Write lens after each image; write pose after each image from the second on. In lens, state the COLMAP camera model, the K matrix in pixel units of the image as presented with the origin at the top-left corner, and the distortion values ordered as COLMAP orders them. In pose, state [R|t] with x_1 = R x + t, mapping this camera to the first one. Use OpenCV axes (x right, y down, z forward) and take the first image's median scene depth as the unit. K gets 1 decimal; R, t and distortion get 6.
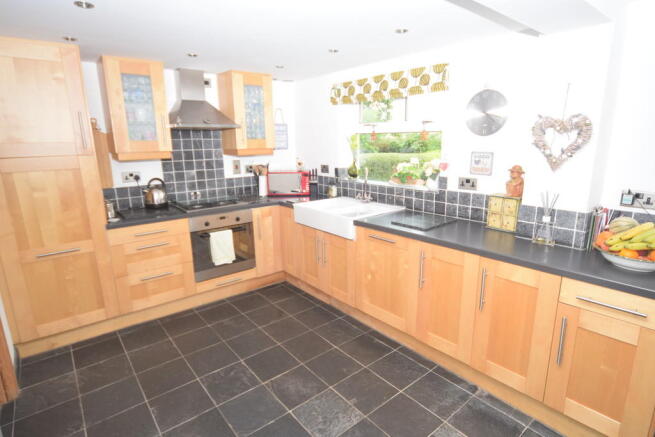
lens RADIAL K [[344.3, 0, 327.5], [0, 344.3, 218.5], [0, 0, 1]] dist [-0.000732, -0.000112]
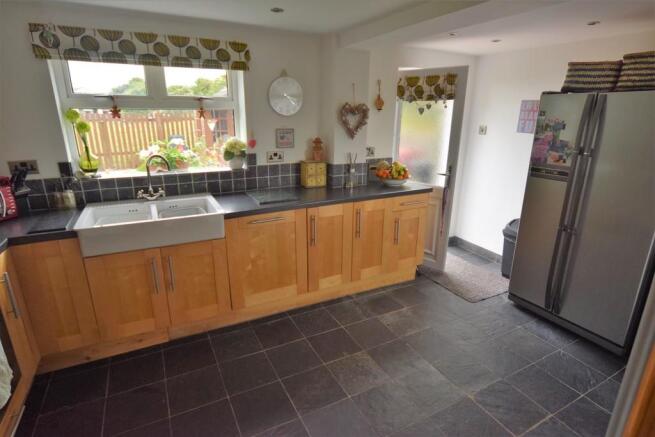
lens RADIAL K [[353.5, 0, 330.3], [0, 353.5, 217.4], [0, 0, 1]] dist [0.000035, -0.000079]
pose [[0.214011, -0.273654, 0.937717, -0.730979], [0.205693, 0.951059, 0.230603, -0.143607], [-0.954929, 0.143530, 0.259826, 0.544350]]
